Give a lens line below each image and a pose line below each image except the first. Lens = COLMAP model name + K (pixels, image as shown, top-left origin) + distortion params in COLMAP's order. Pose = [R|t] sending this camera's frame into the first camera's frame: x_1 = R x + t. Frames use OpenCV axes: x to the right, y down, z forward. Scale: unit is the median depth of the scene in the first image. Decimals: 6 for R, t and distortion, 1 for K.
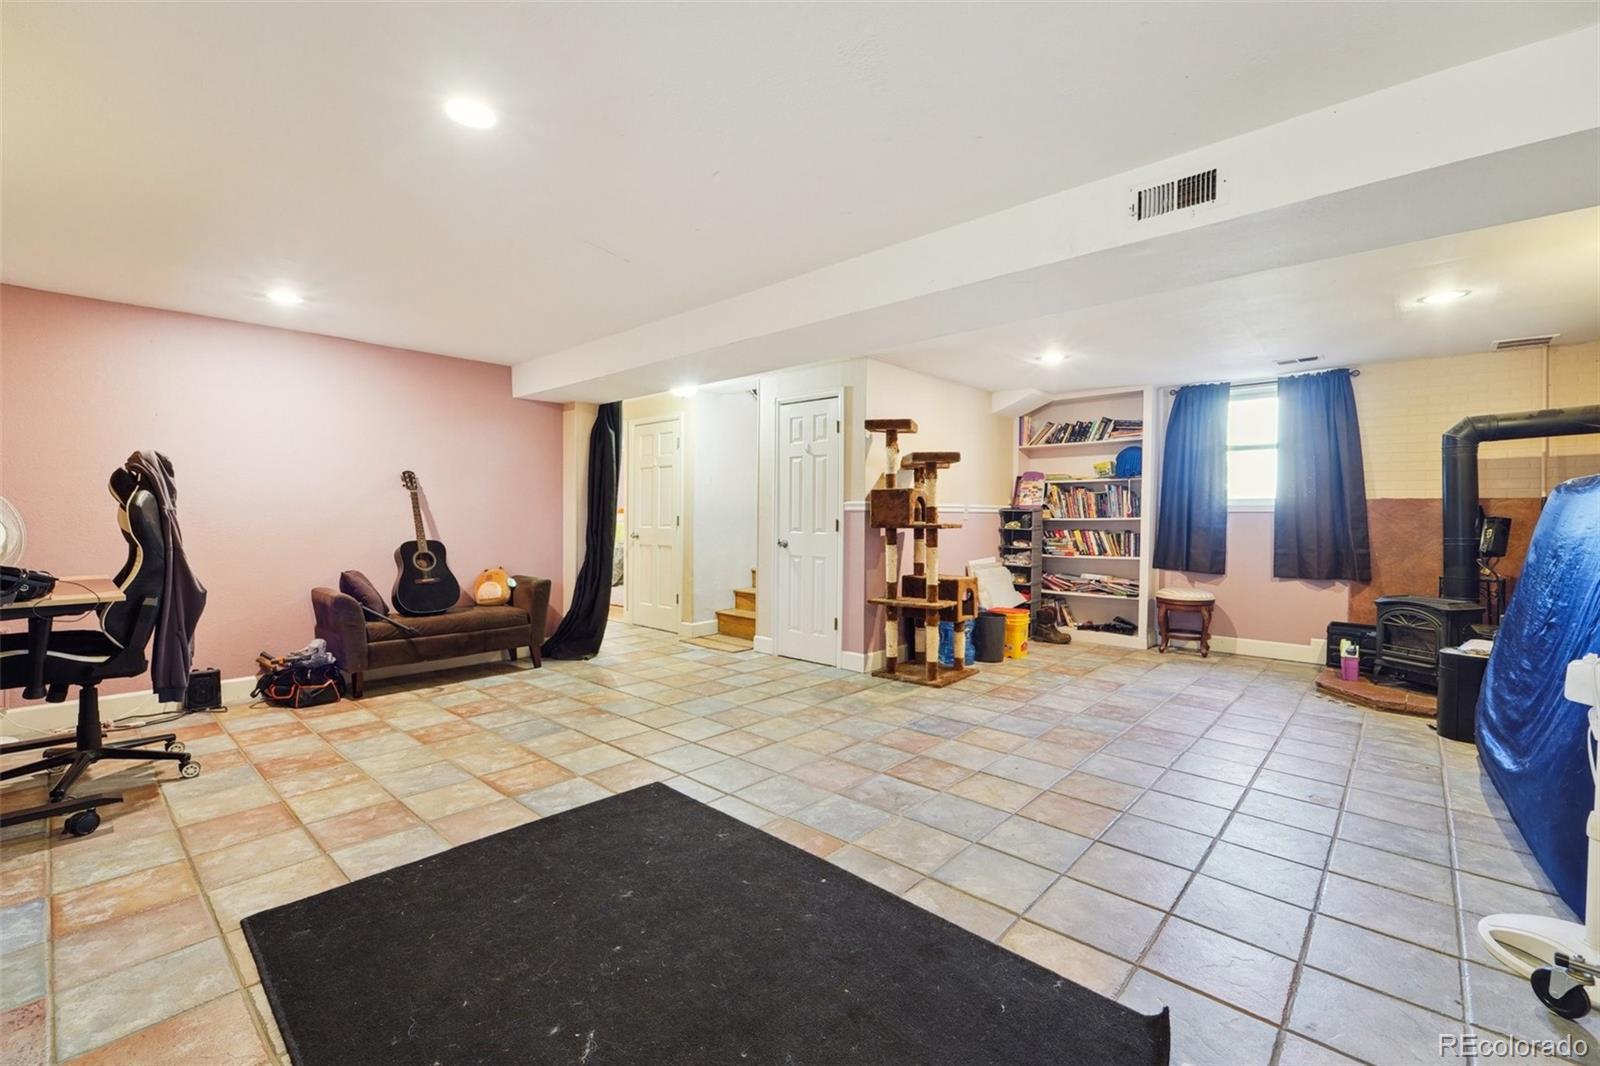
lens RADIAL K [[680.7, 0, 799.4], [0, 680.7, 524.4], [0, 0, 1]] dist [0.002572, 0.000238]
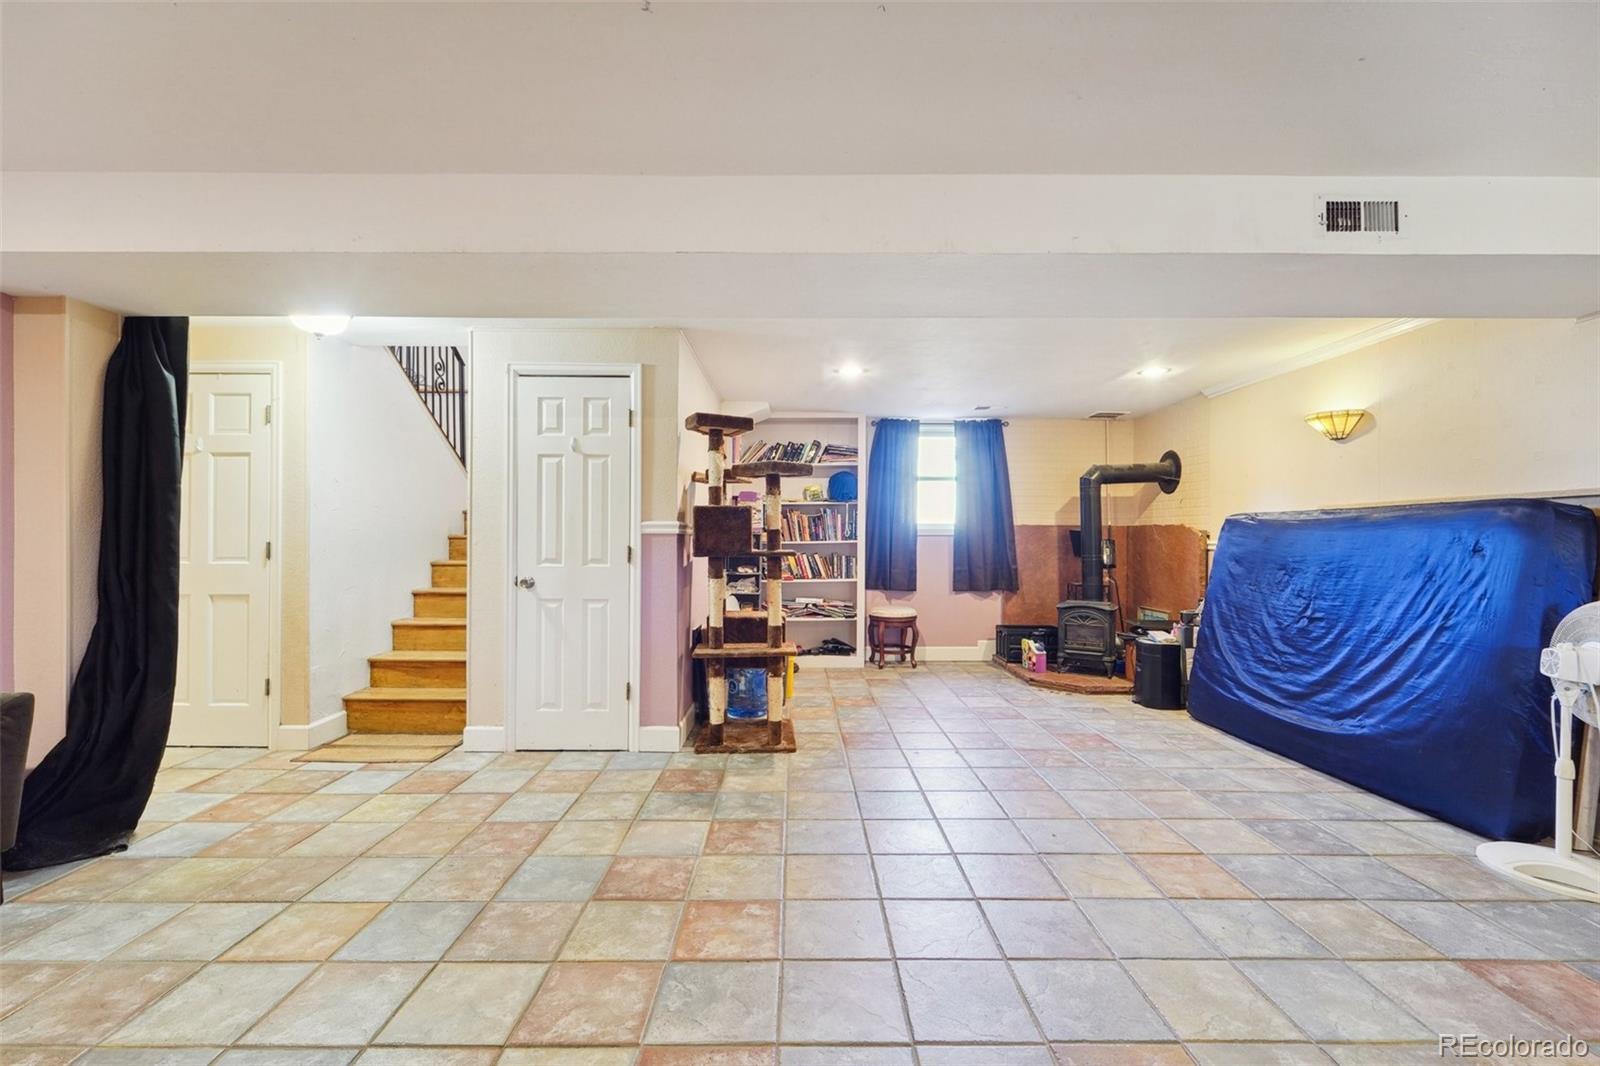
lens RADIAL K [[673.6, 0, 800.2], [0, 673.6, 537.7], [0, 0, 1]] dist [0.002263, -0.000233]
pose [[0.736137, -0.002861, 0.676826, -0.309111], [0.010632, 0.999917, -0.007337, -0.009379], [-0.676749, 0.012597, 0.736106, 0.367981]]
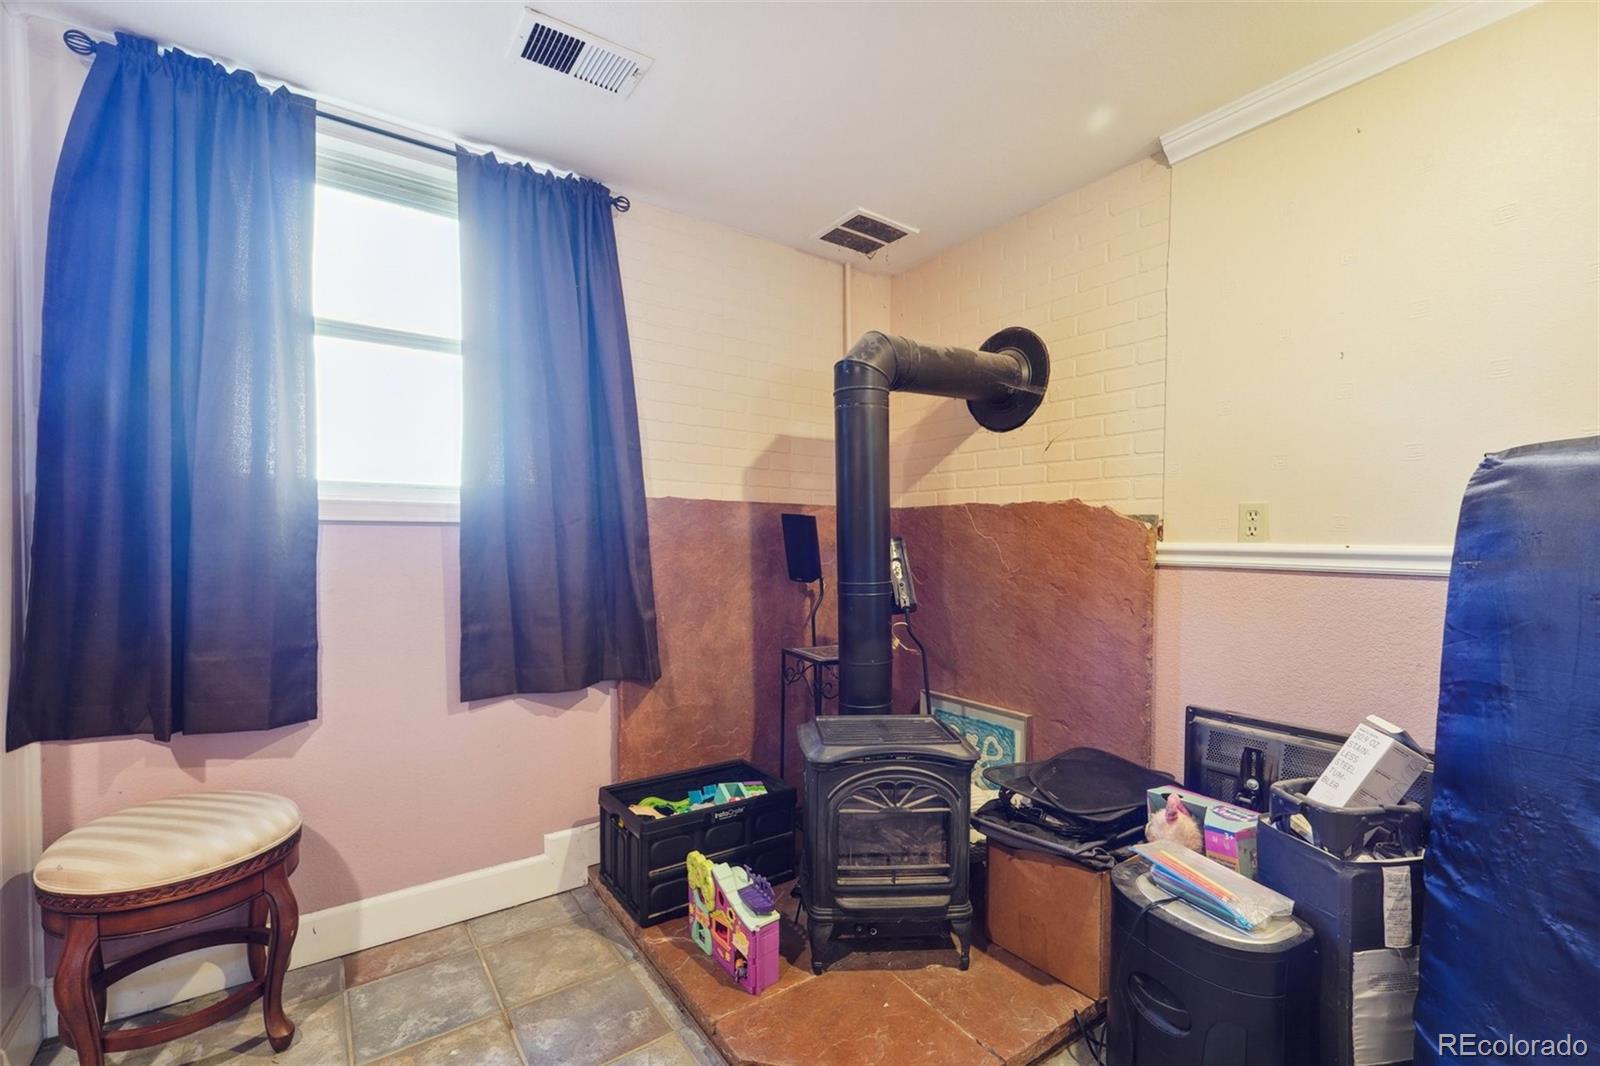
lens RADIAL K [[687.0, 0, 804.2], [0, 687.0, 563.8], [0, 0, 1]] dist [0.001169, 0.000054]
pose [[0.208177, -0.037936, 0.977355, 0.425435], [0.008688, 0.999280, 0.036936, -0.009564], [-0.978053, 0.000802, 0.208357, 0.835680]]
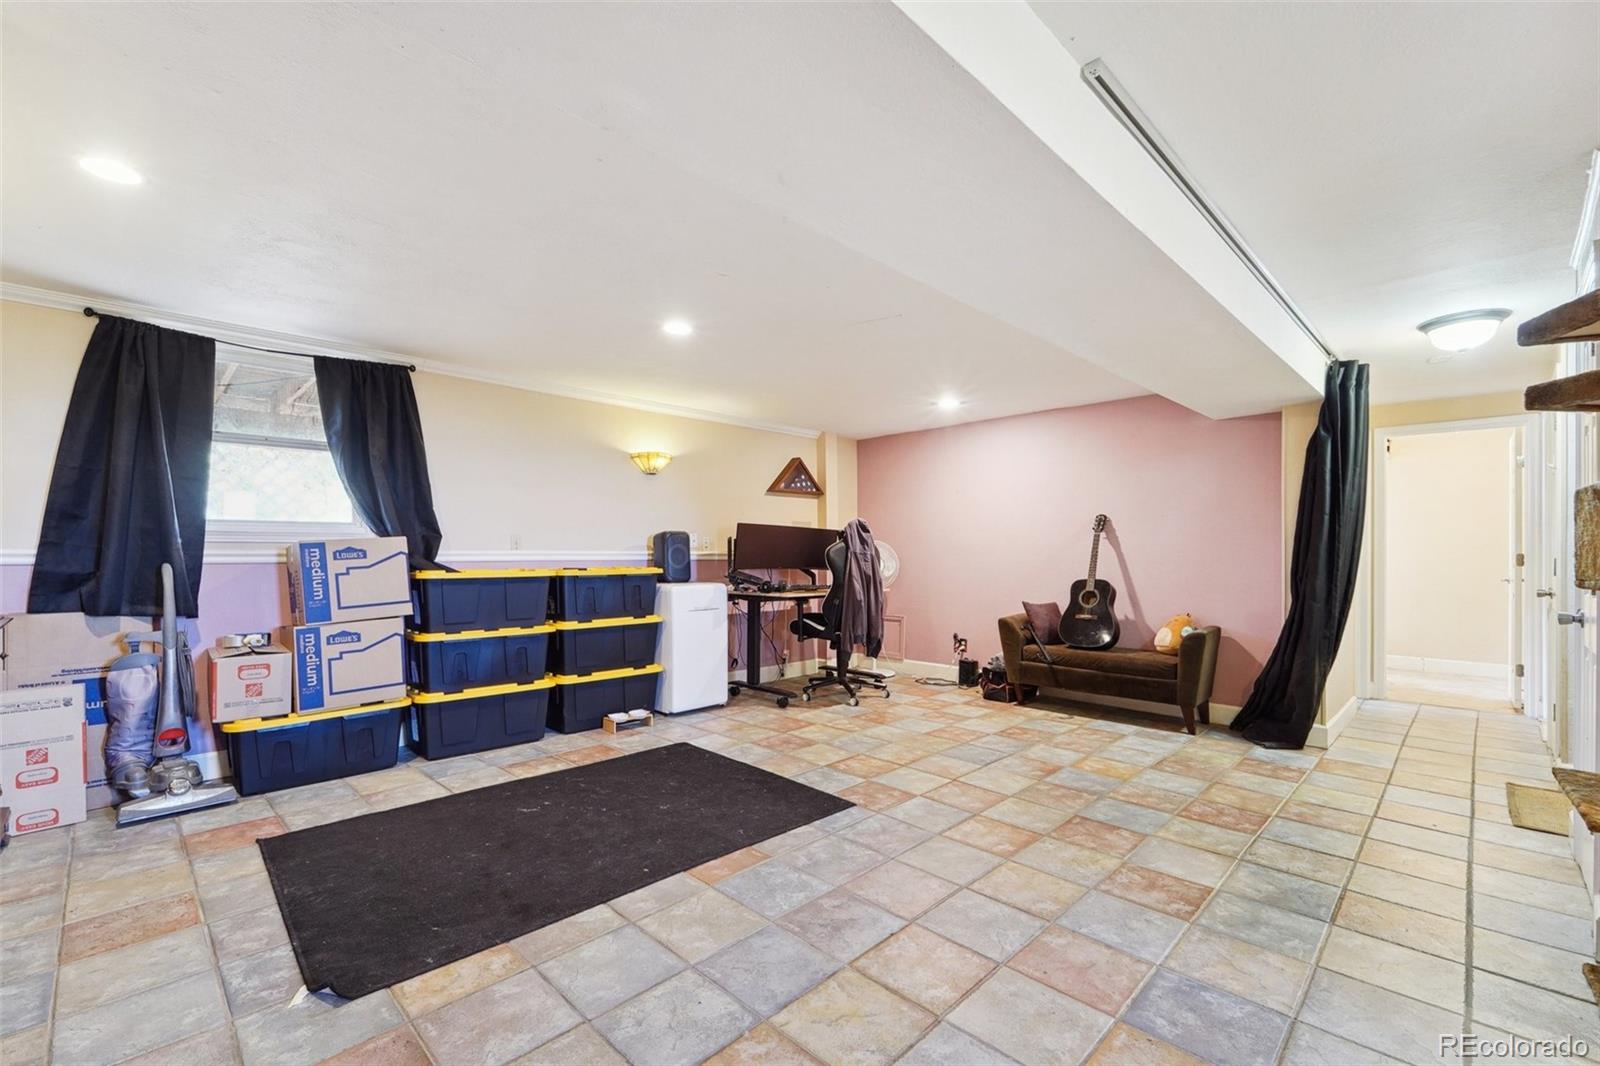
lens RADIAL K [[680.4, 0, 802.3], [0, 680.4, 549.8], [0, 0, 1]] dist [0.001506, 0.000290]
pose [[-0.042706, -0.008134, -0.999055, 0.510651], [-0.016829, 0.999831, -0.007421, -0.006959], [0.998946, 0.016496, -0.042835, 0.563650]]
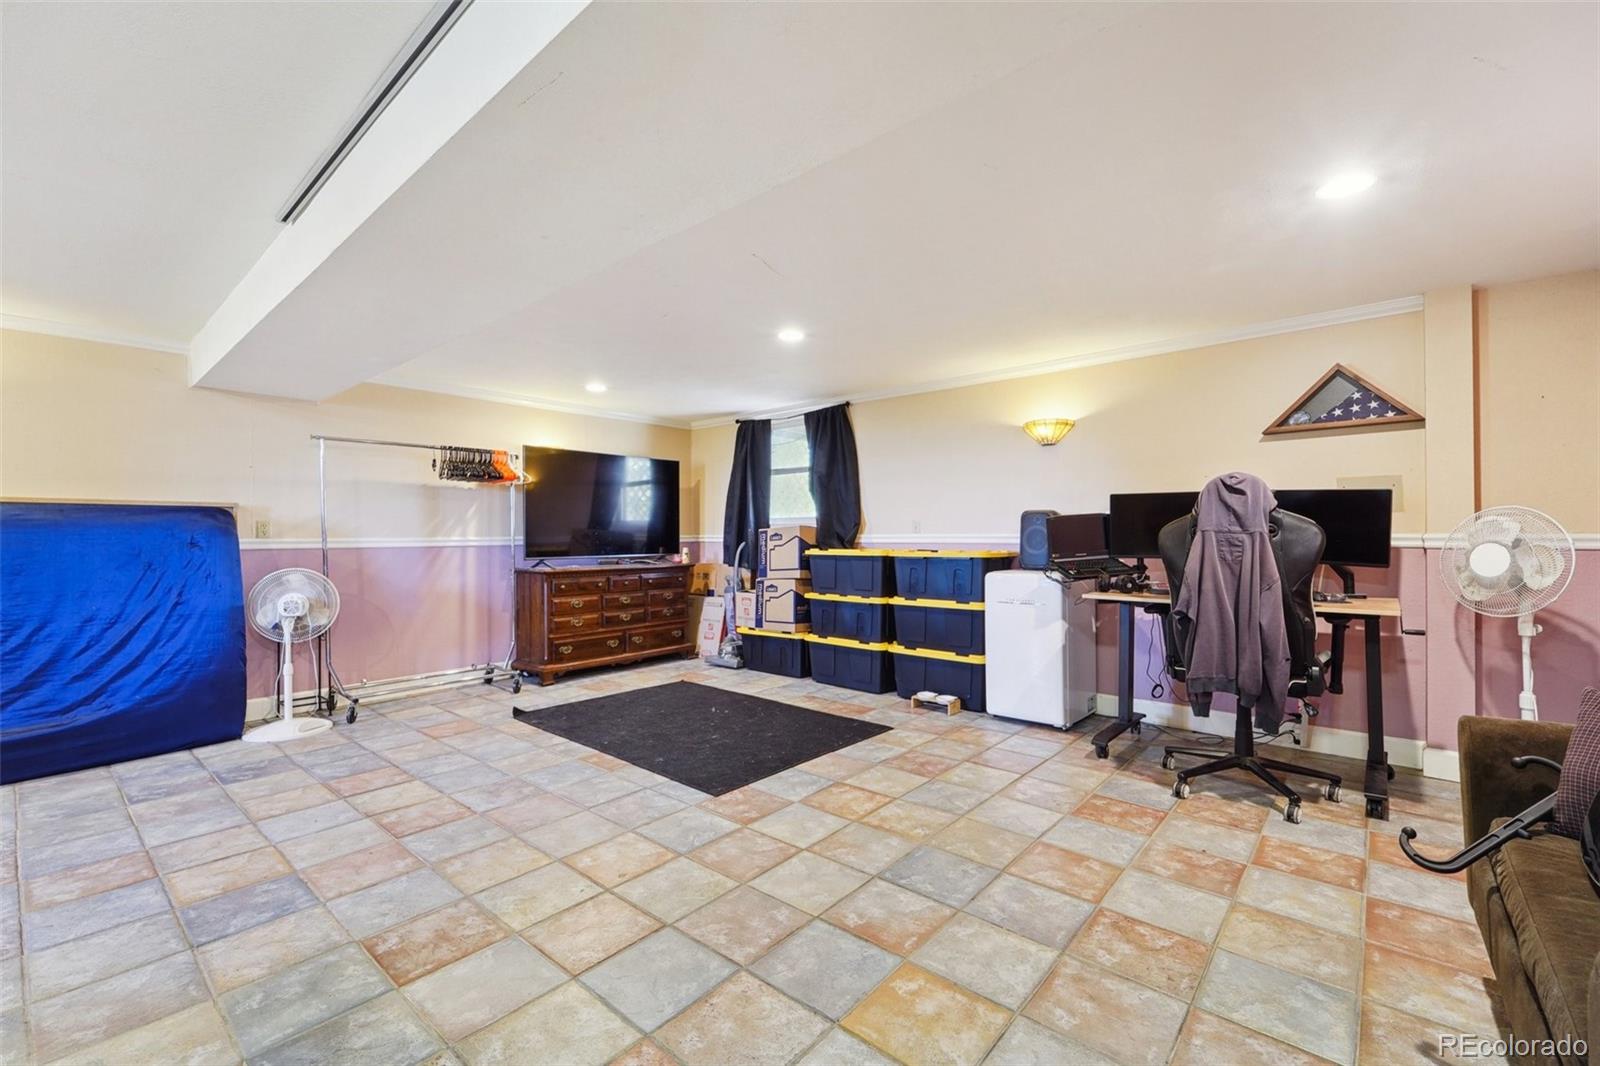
lens RADIAL K [[673.6, 0, 800.2], [0, 673.6, 537.7], [0, 0, 1]] dist [0.002263, -0.000233]
pose [[-0.999582, -0.002132, -0.028838, -0.181038], [-0.002625, 0.999851, 0.017042, -0.018225], [0.028797, 0.017111, -0.999439, 1.191741]]
